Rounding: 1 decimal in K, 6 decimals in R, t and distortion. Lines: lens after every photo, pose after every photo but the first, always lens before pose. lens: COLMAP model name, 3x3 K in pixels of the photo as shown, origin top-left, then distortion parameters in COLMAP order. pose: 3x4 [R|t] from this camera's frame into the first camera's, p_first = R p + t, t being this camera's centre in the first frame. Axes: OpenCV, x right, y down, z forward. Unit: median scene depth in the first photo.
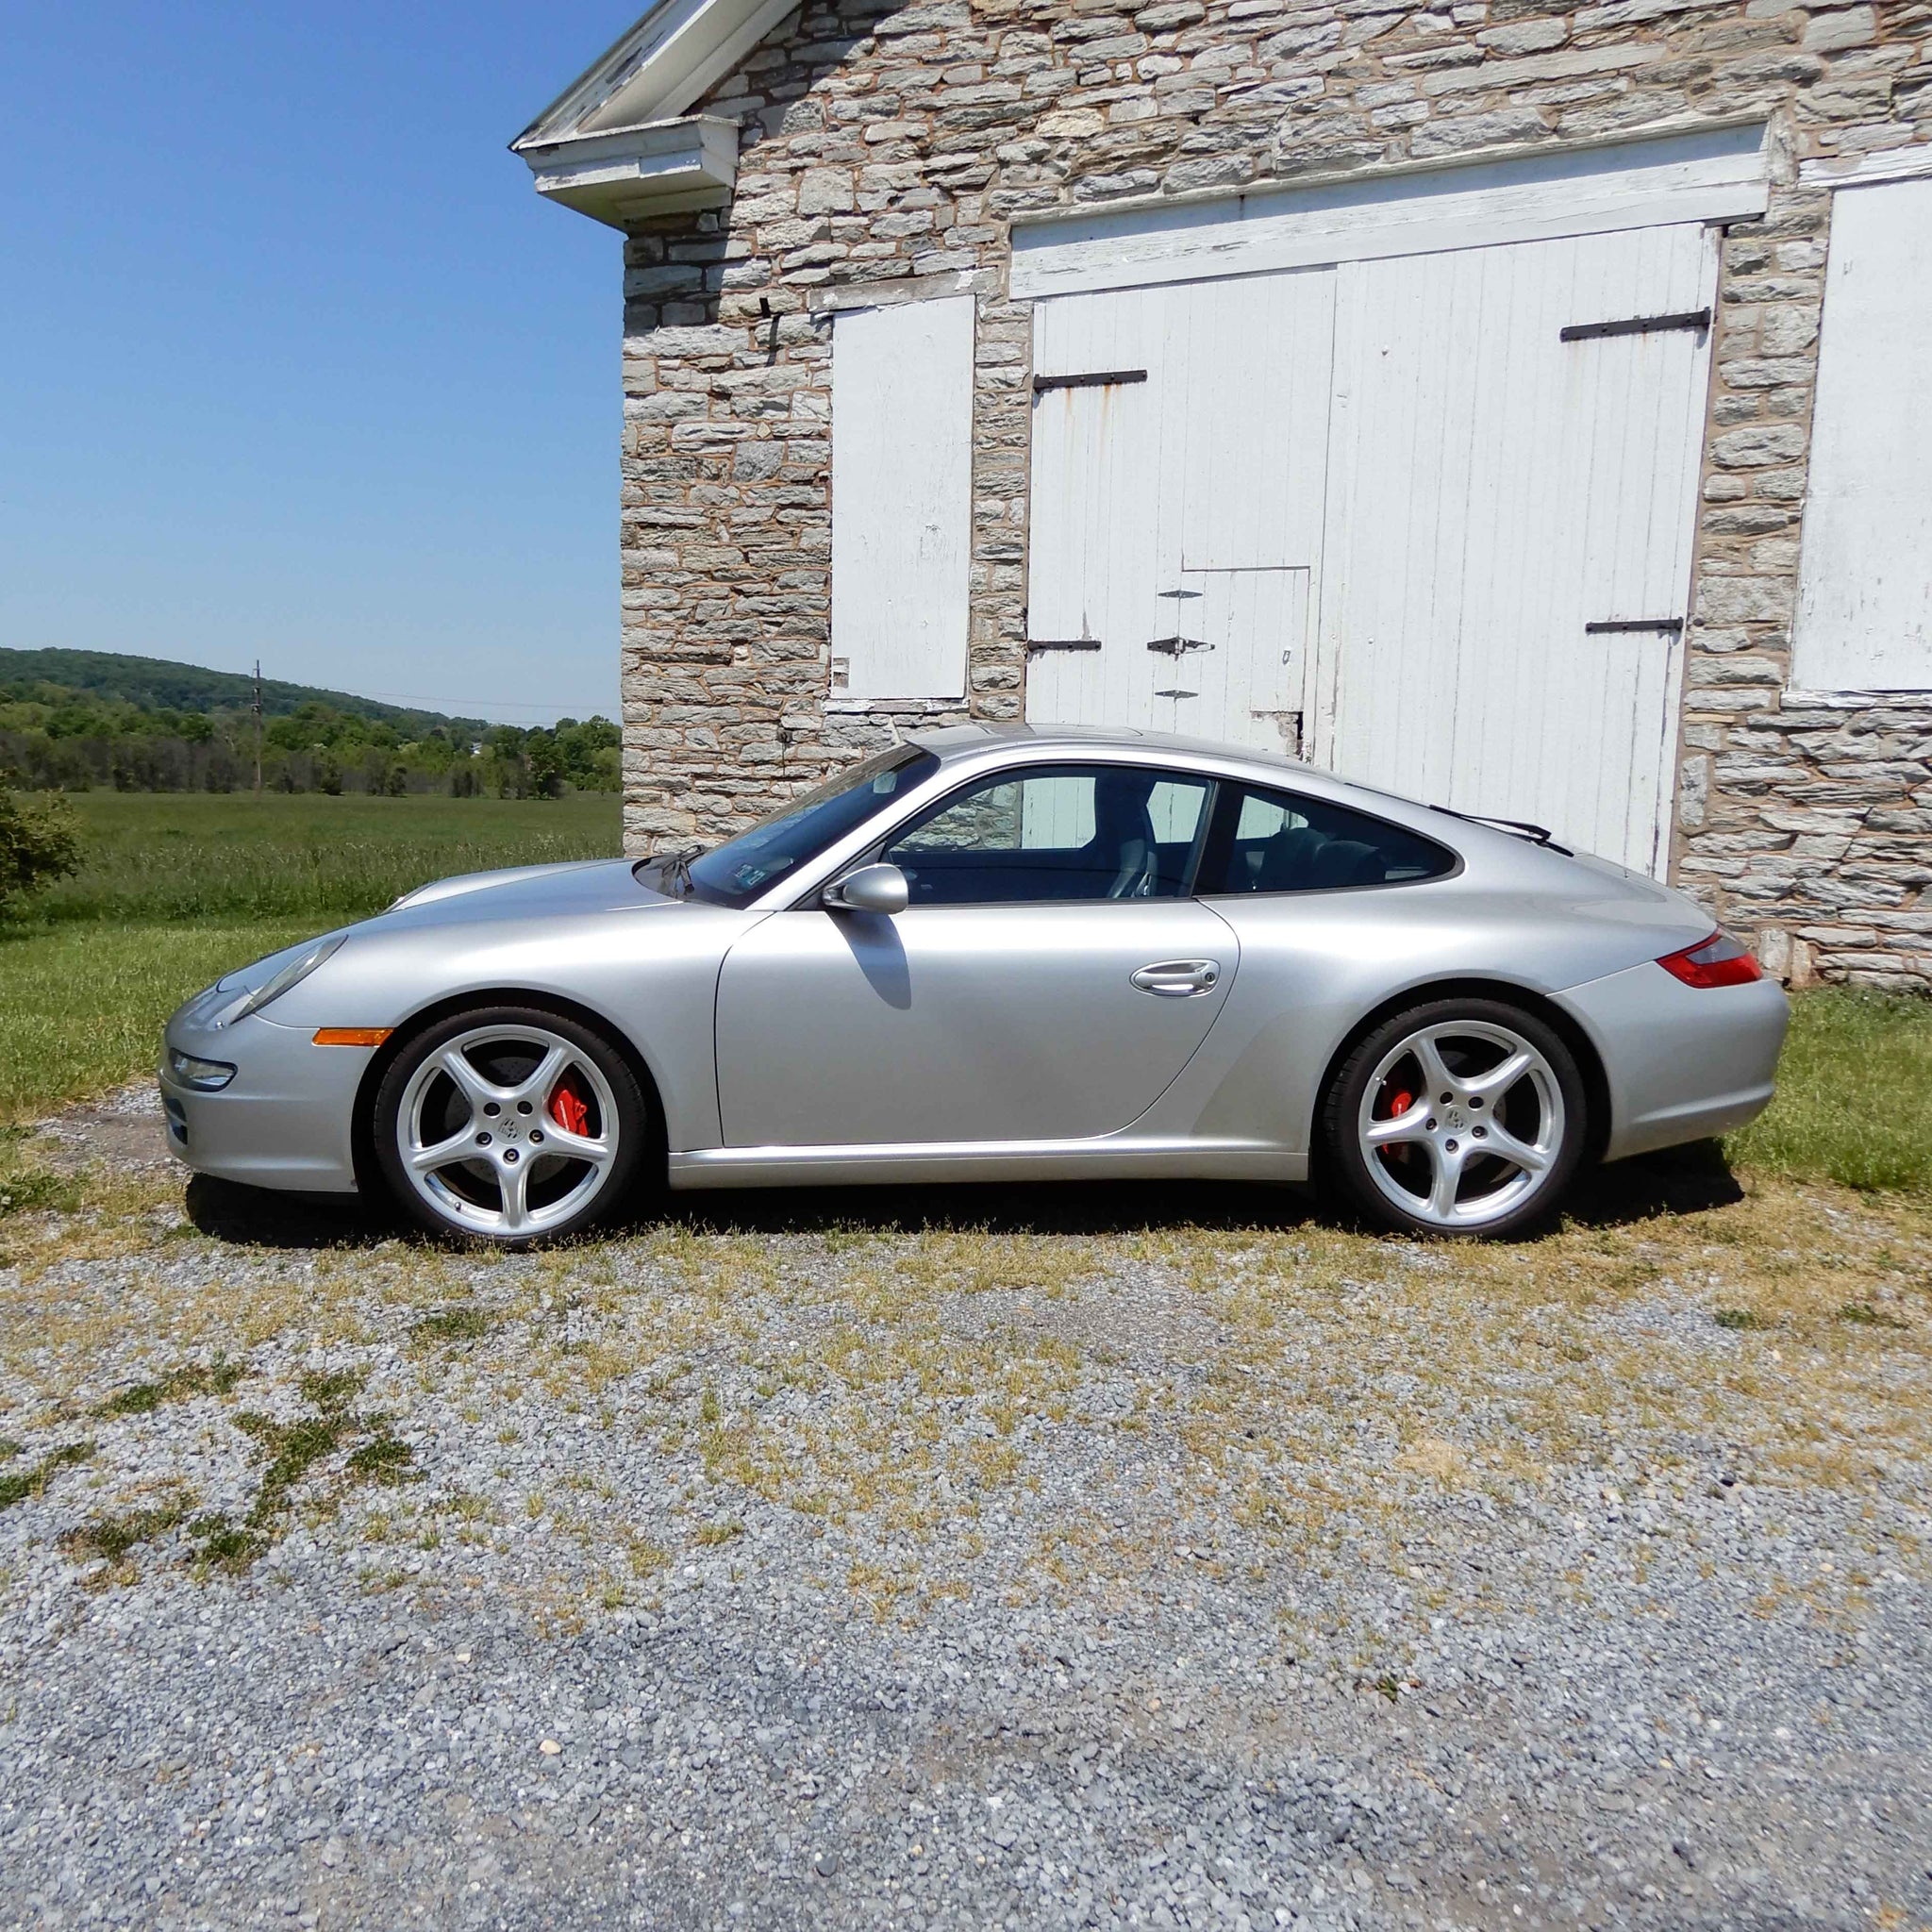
lens RADIAL K [[1812.1, 0, 966.0], [0, 1812.1, 966.0], [0, 0, 1]] dist [0.090990, -0.032914]
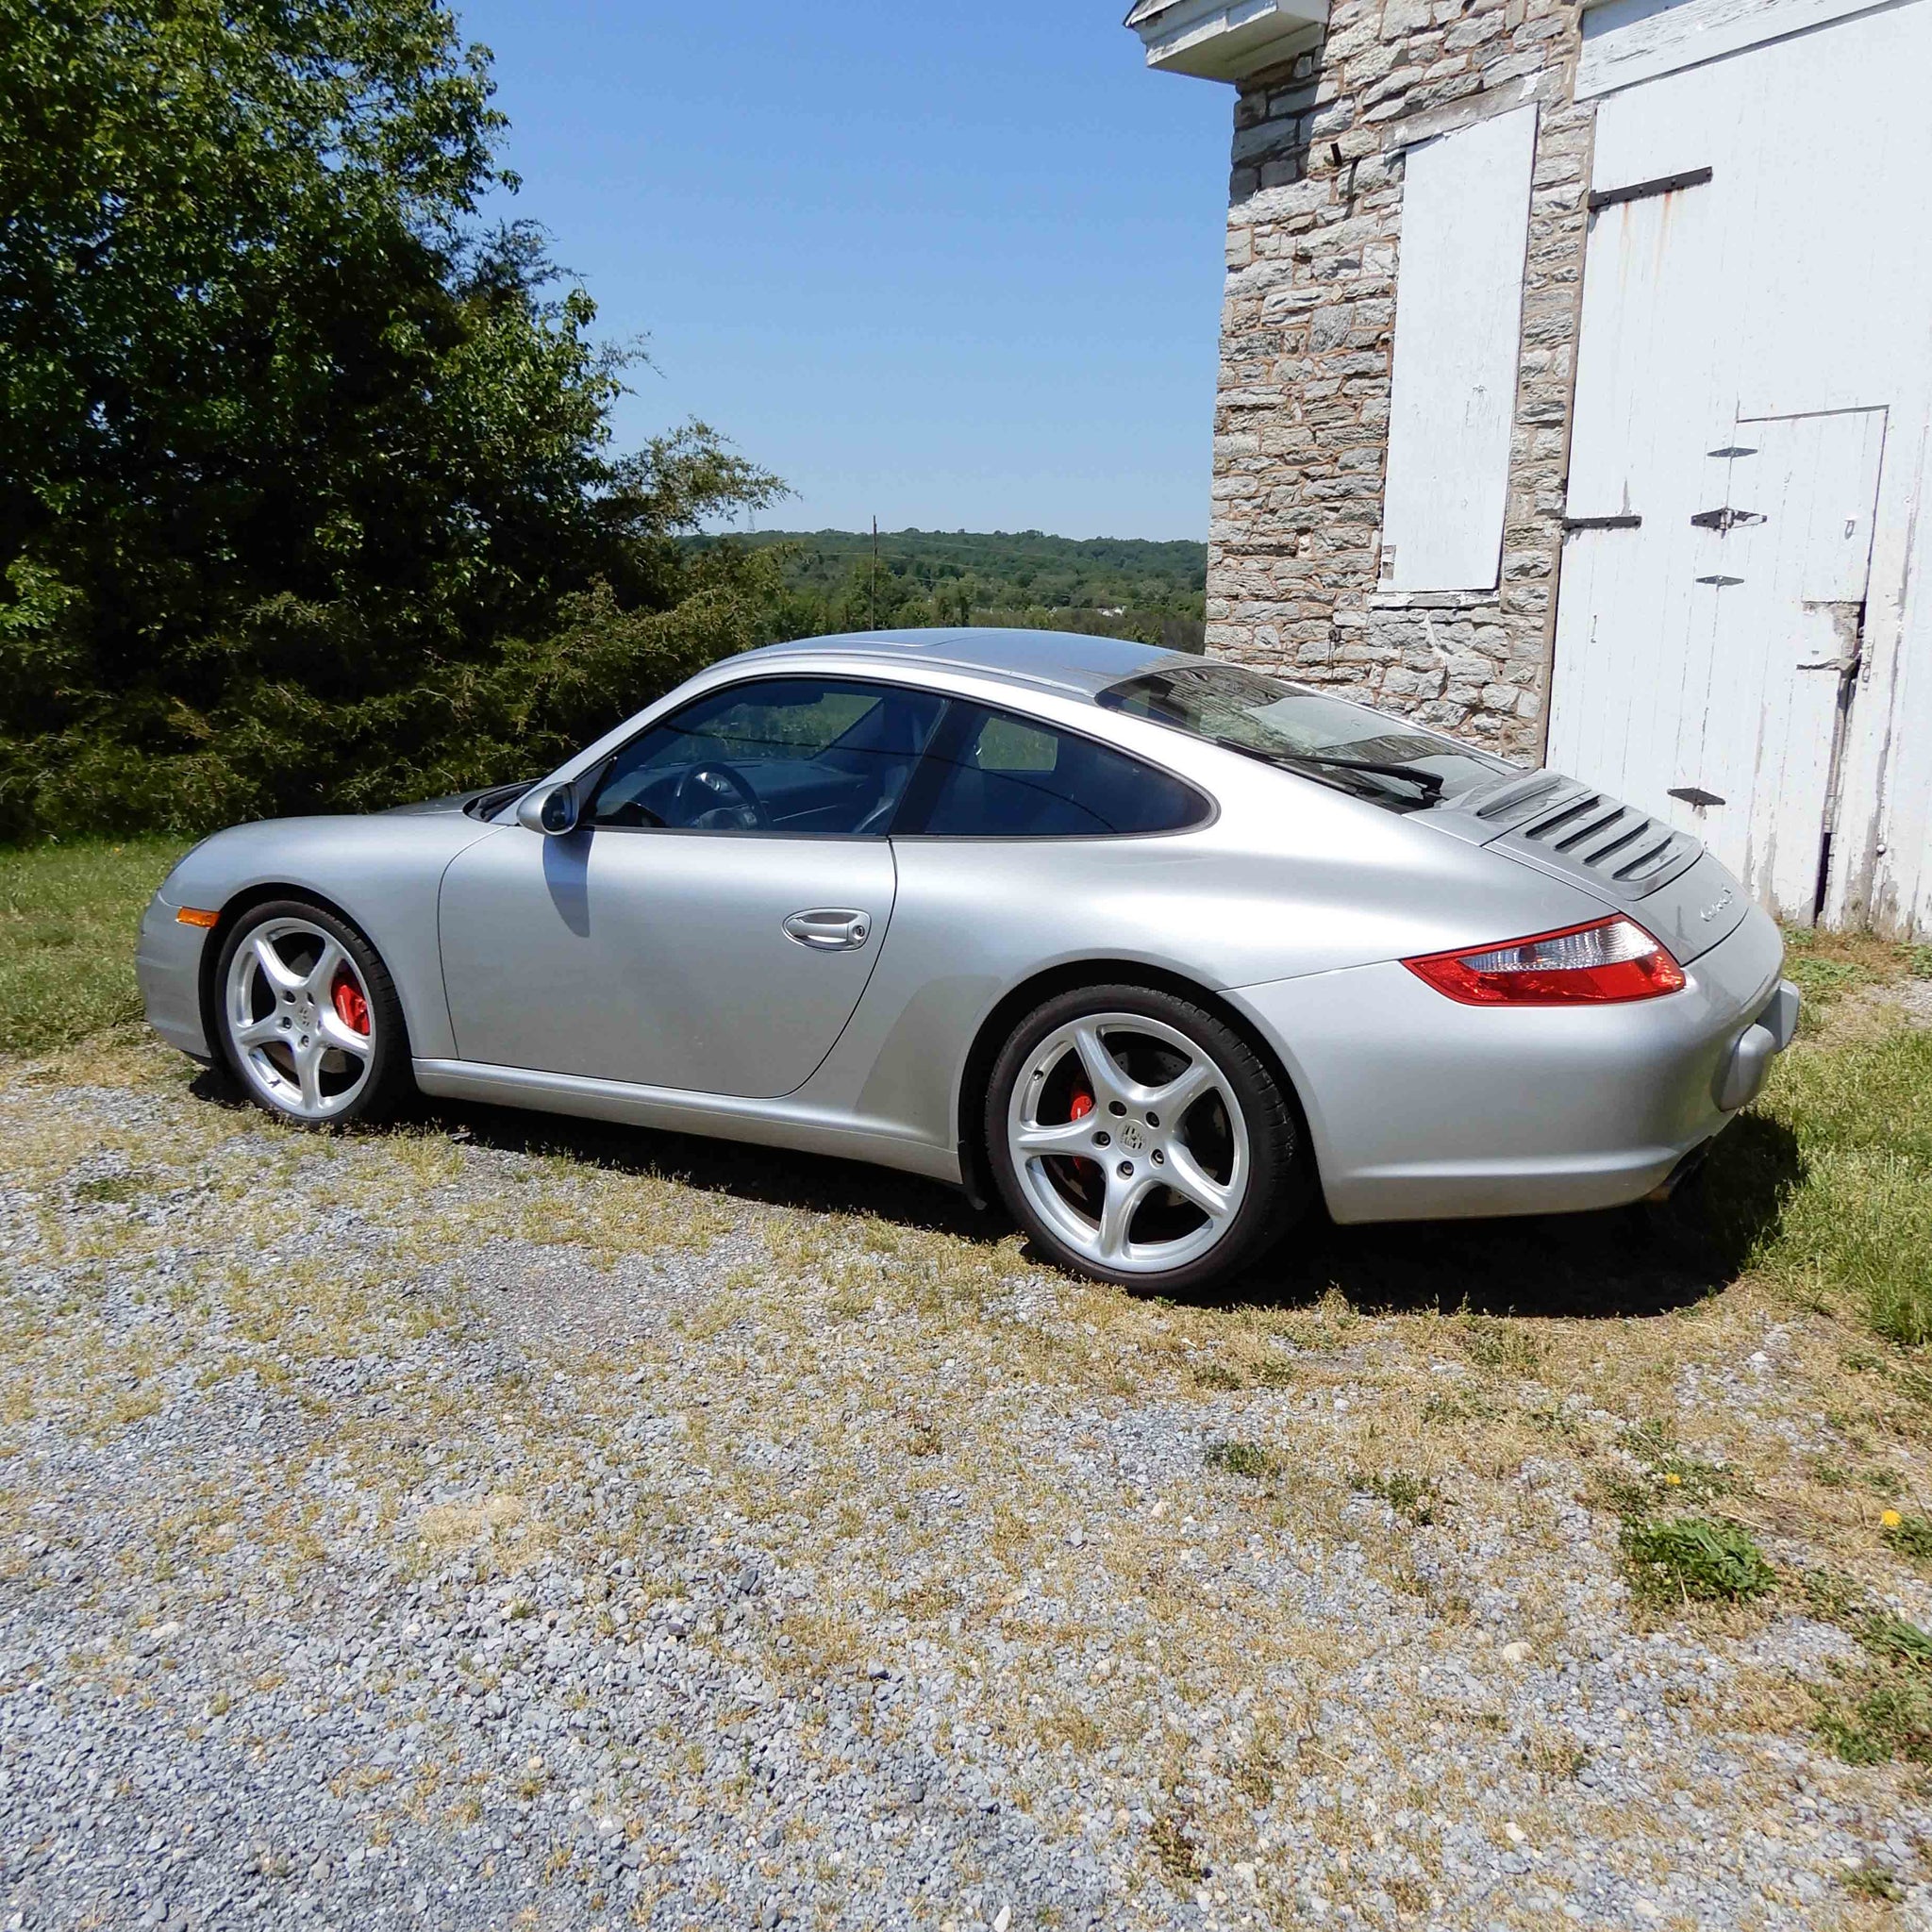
lens RADIAL K [[1876.5, 0, 1011.7], [0, 1876.5, 934.0], [0, 0, 1]] dist [0.075465, -0.017208]
pose [[0.832594, 0.088685, -0.546738, 0.299418], [-0.068486, 0.996007, 0.057268, -0.021328], [0.549634, -0.010237, 0.835343, 0.130343]]
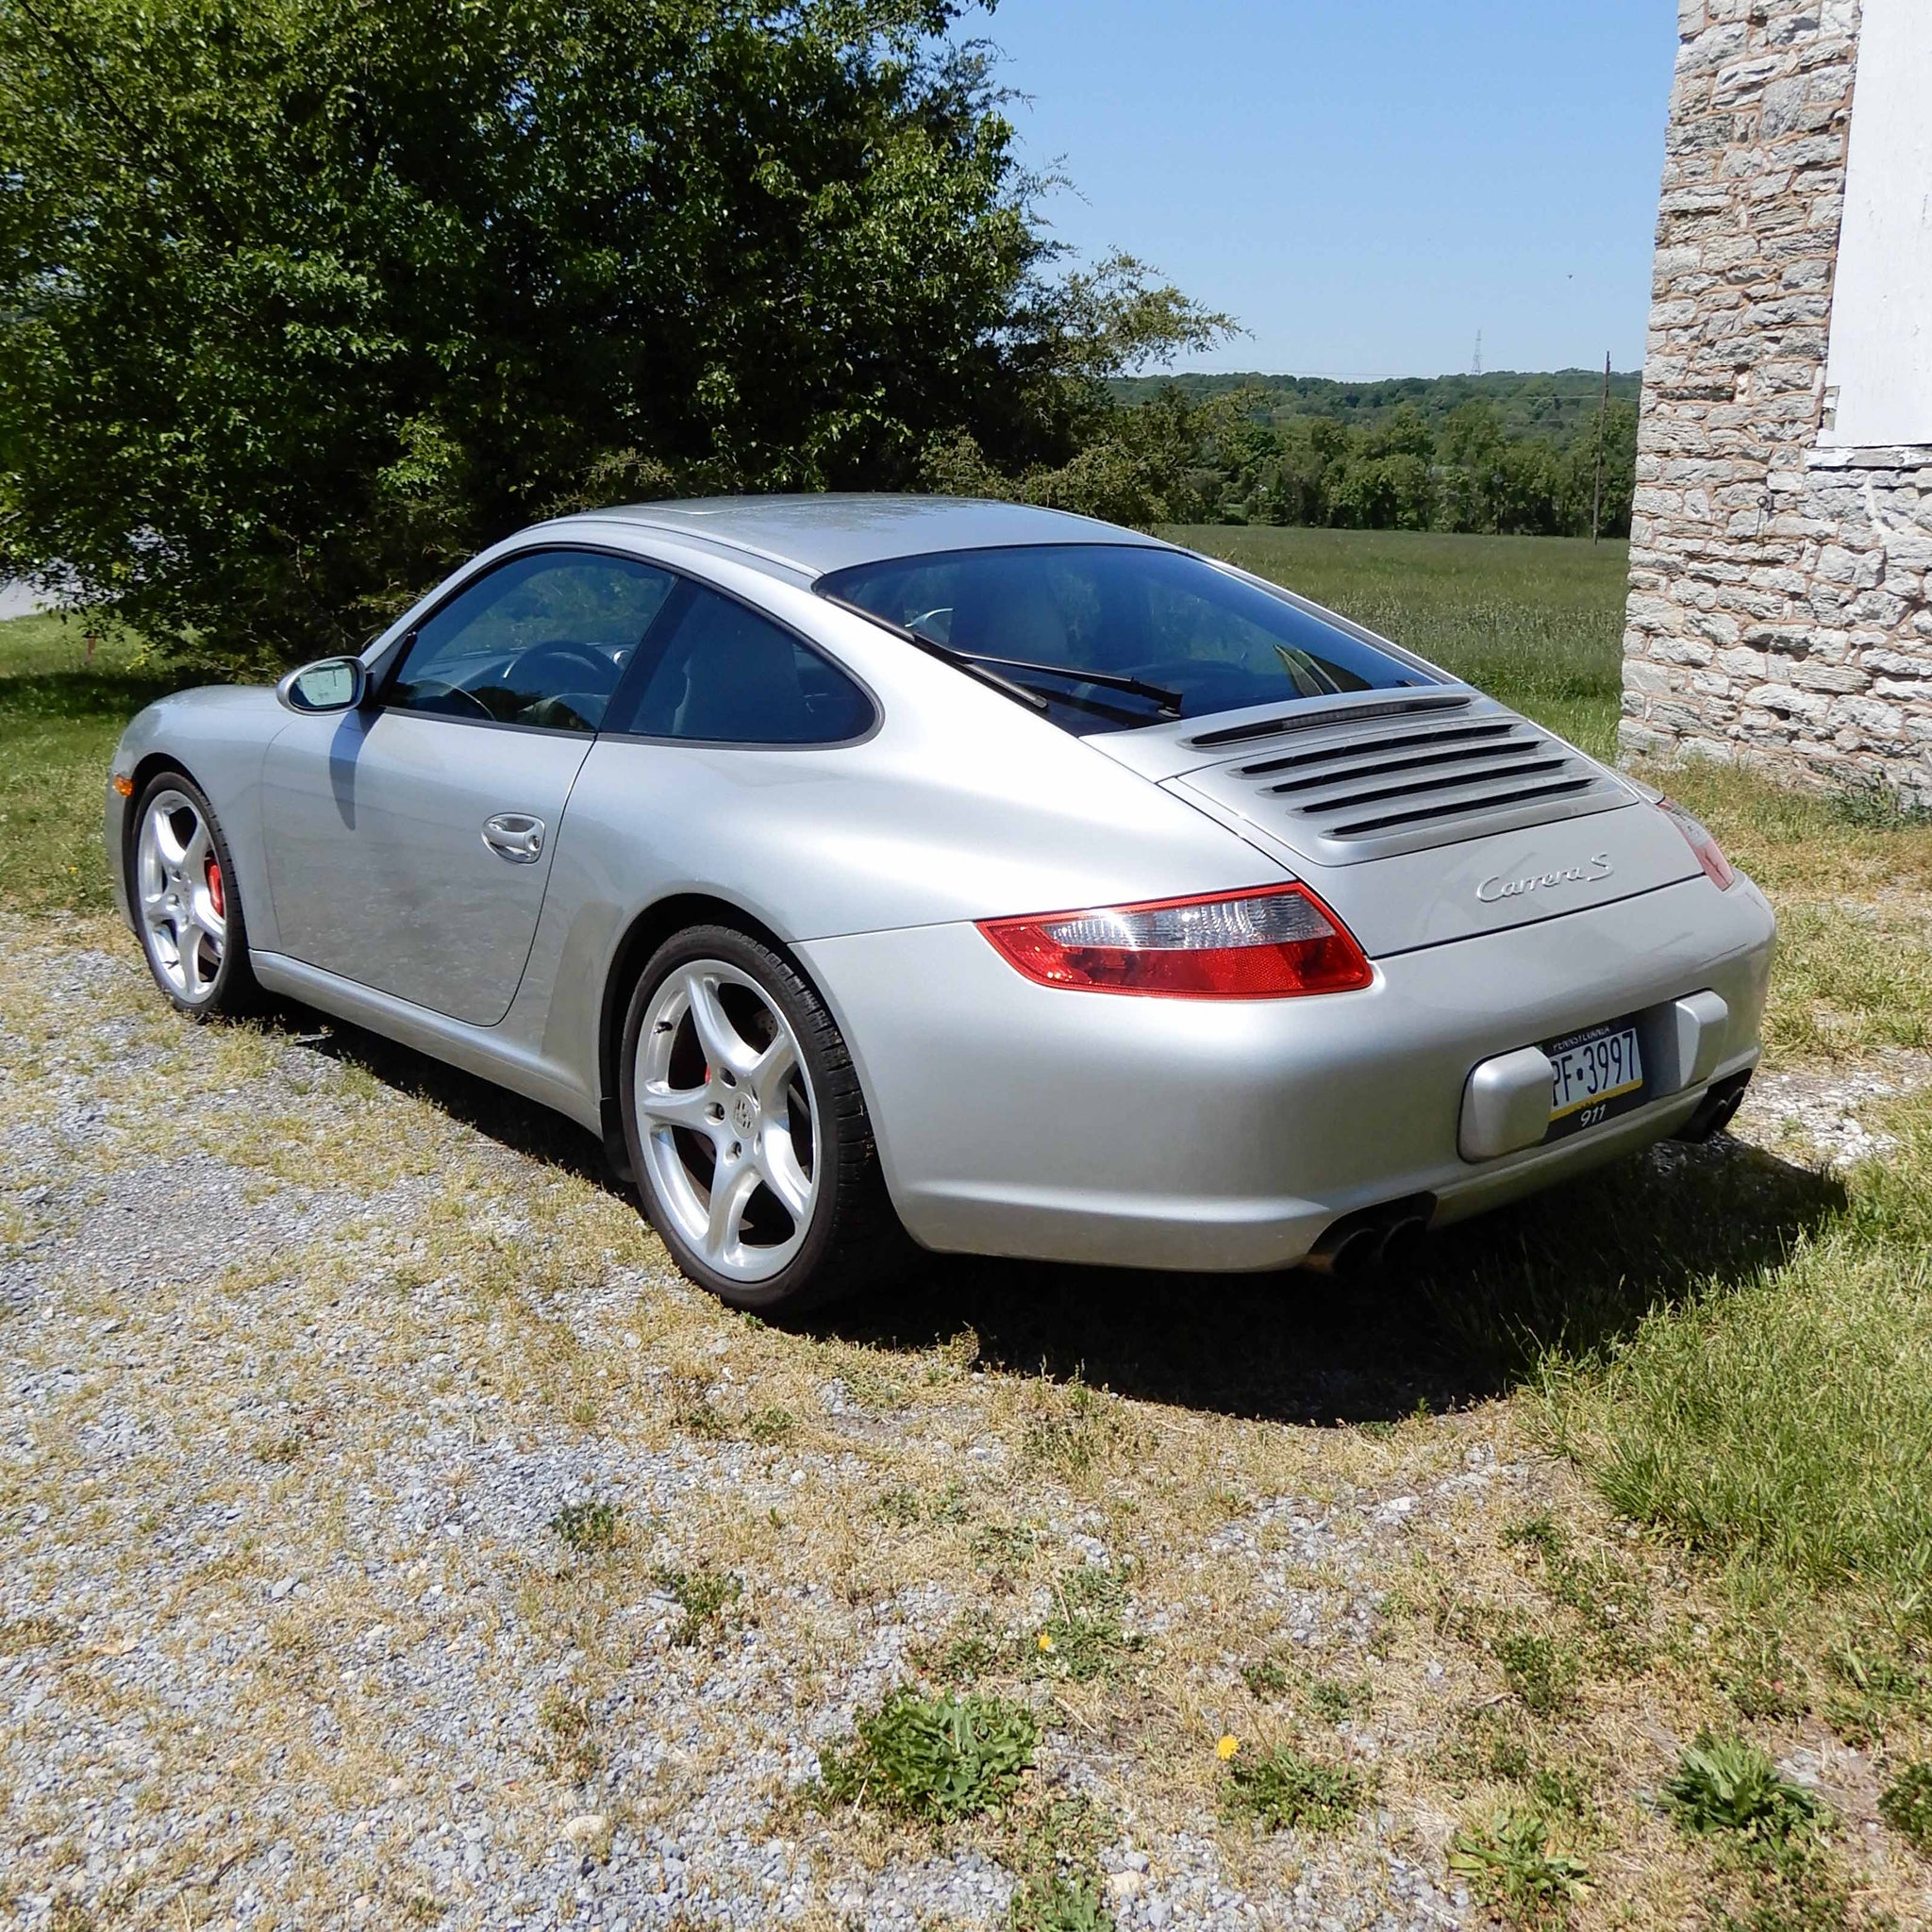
lens RADIAL K [[2181.2, 0, 964.7], [0, 2181.2, 753.1], [0, 0, 1]] dist [0.094628, -0.023683]
pose [[0.582820, 0.105359, -0.805742, 0.421822], [-0.109078, 0.992729, 0.050909, -0.041833], [0.805247, 0.058218, 0.590074, 0.267522]]
